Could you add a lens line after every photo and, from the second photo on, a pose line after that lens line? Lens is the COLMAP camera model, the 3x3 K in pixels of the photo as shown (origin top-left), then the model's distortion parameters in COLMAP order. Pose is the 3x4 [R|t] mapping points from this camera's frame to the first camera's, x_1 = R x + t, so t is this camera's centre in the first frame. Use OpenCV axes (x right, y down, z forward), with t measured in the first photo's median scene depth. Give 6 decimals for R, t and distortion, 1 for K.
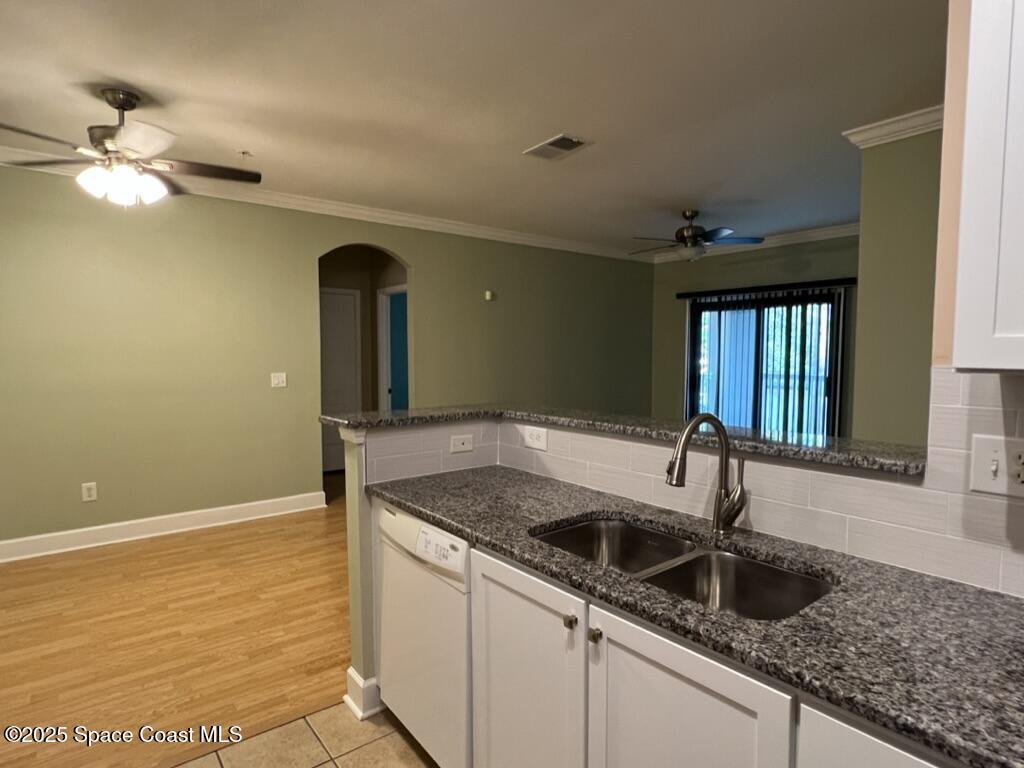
lens RADIAL K [[568.8, 0, 509.1], [0, 568.8, 383.6], [0, 0, 1]] dist [-0.002876, 0.000239]
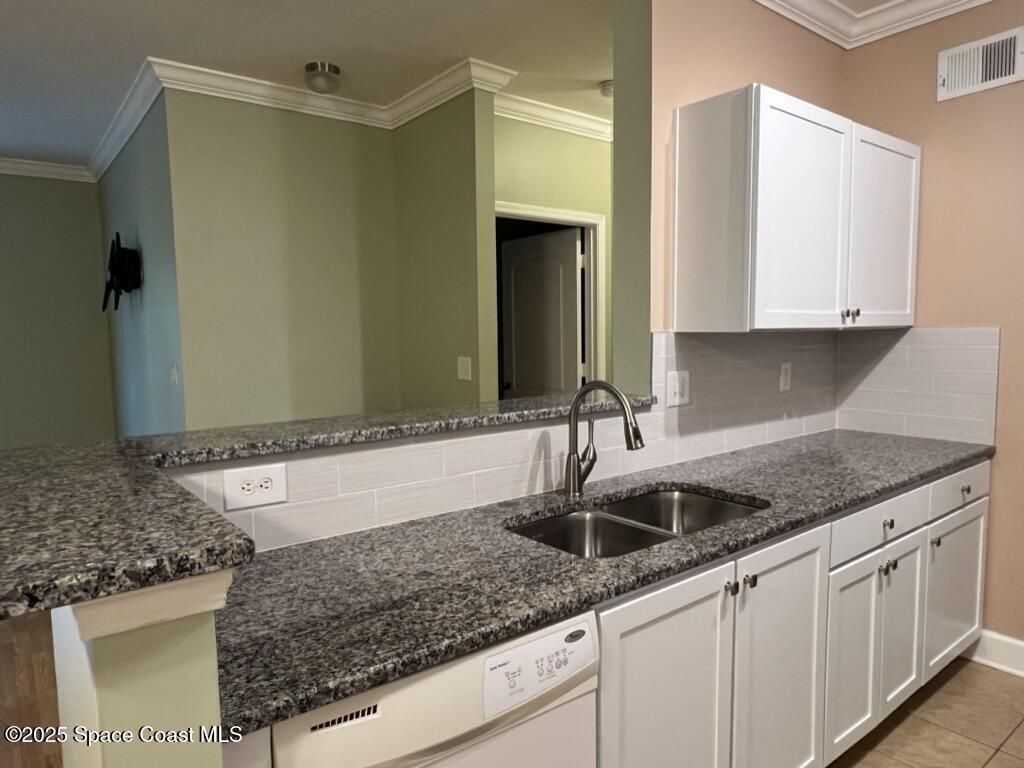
lens RADIAL K [[664.2, 0, 513.9], [0, 664.2, 387.0], [0, 0, 1]] dist [-0.014295, 0.019161]
pose [[0.004593, -0.088365, 0.996078, -0.778715], [0.069655, 0.993697, 0.087833, -0.048103], [-0.997561, 0.068978, 0.010719, 1.021392]]
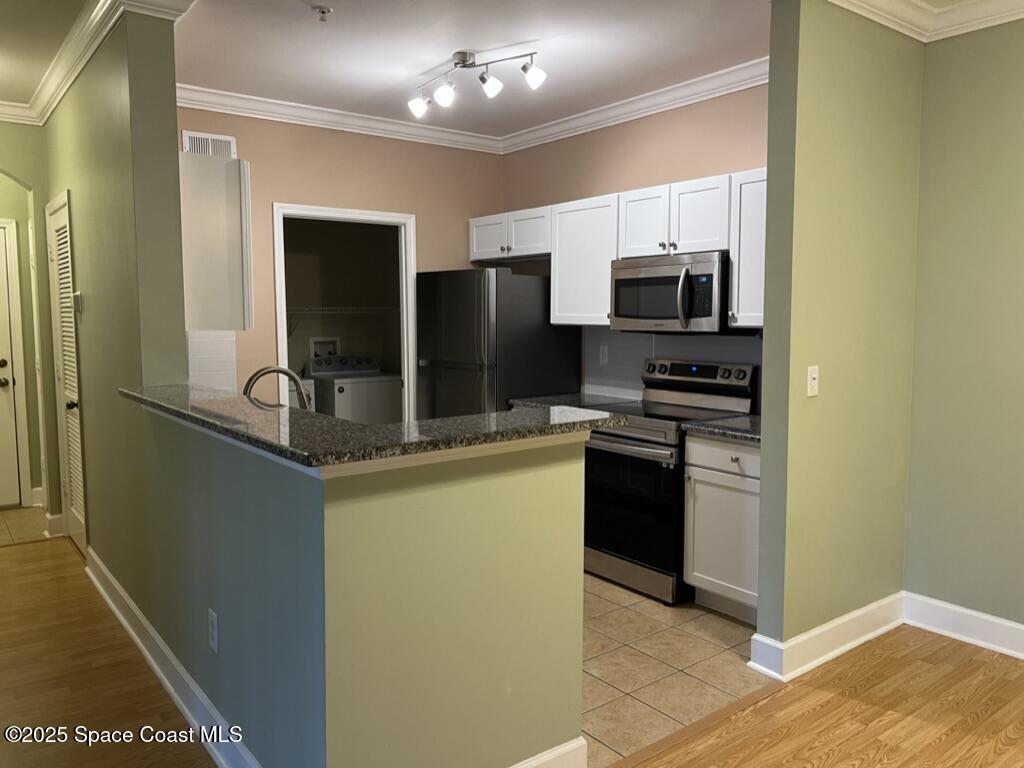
lens RADIAL K [[759.5, 0, 512.0], [0, 759.5, 384.0], [0, 0, 1]] dist [0.084151, -0.107293]
pose [[-0.999981, 0.003105, 0.005248, -0.246367], [0.003868, 0.988320, 0.152344, -0.179046], [-0.004713, 0.152361, -0.988314, 2.604265]]
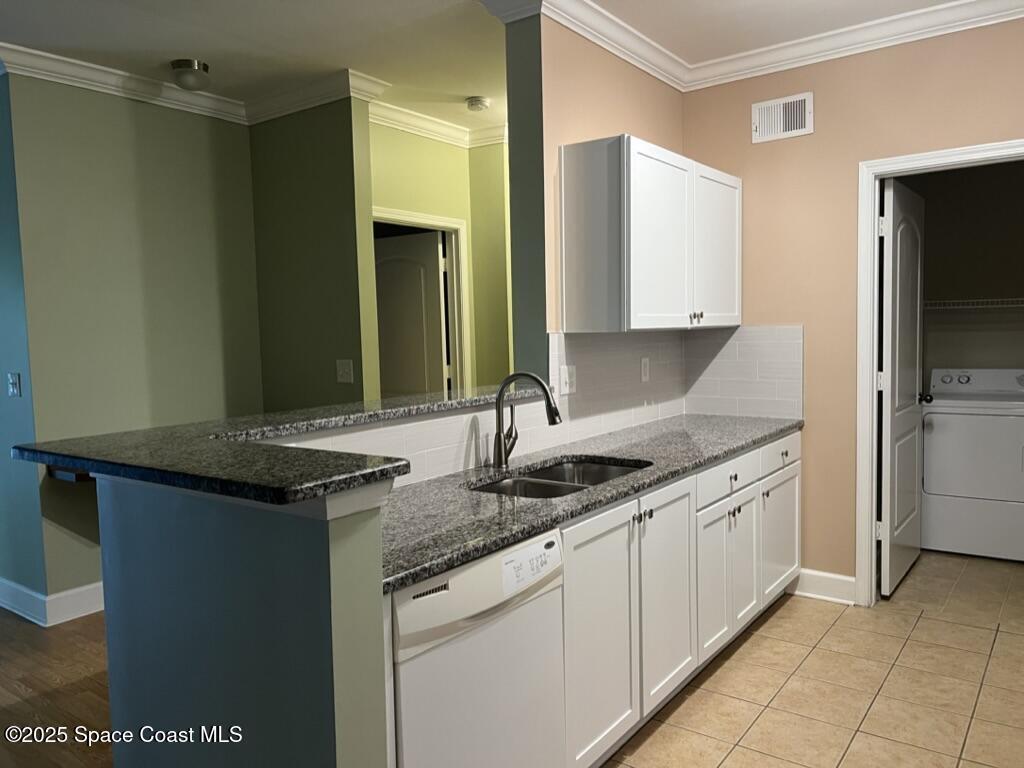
lens RADIAL K [[759.5, 0, 512.0], [0, 759.5, 384.0], [0, 0, 1]] dist [0.084151, -0.107293]
pose [[-0.258171, -0.066466, 0.963810, -1.187923], [0.078098, 0.992930, 0.089394, -0.069689], [-0.962937, 0.098351, -0.251155, 1.306179]]
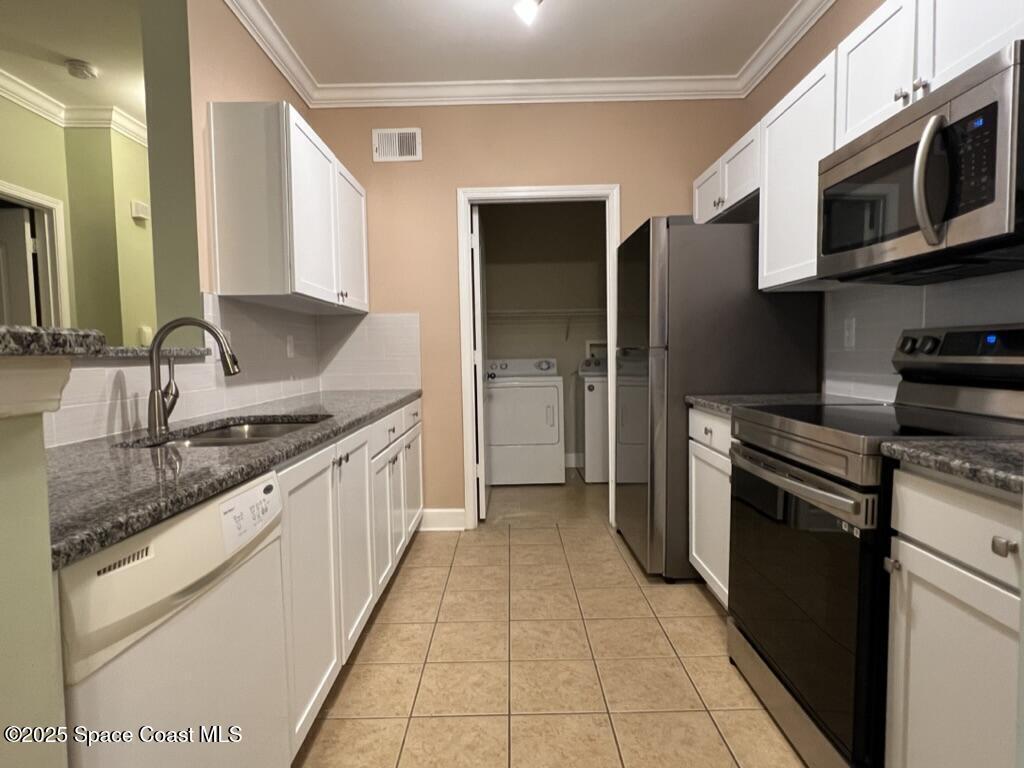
lens RADIAL K [[568.8, 0, 509.1], [0, 568.8, 383.6], [0, 0, 1]] dist [-0.002876, 0.000239]
pose [[-0.783306, -0.021799, 0.621254, -0.783959], [0.050566, 0.993839, 0.098629, 0.093329], [-0.619576, 0.108671, -0.777378, 1.341044]]
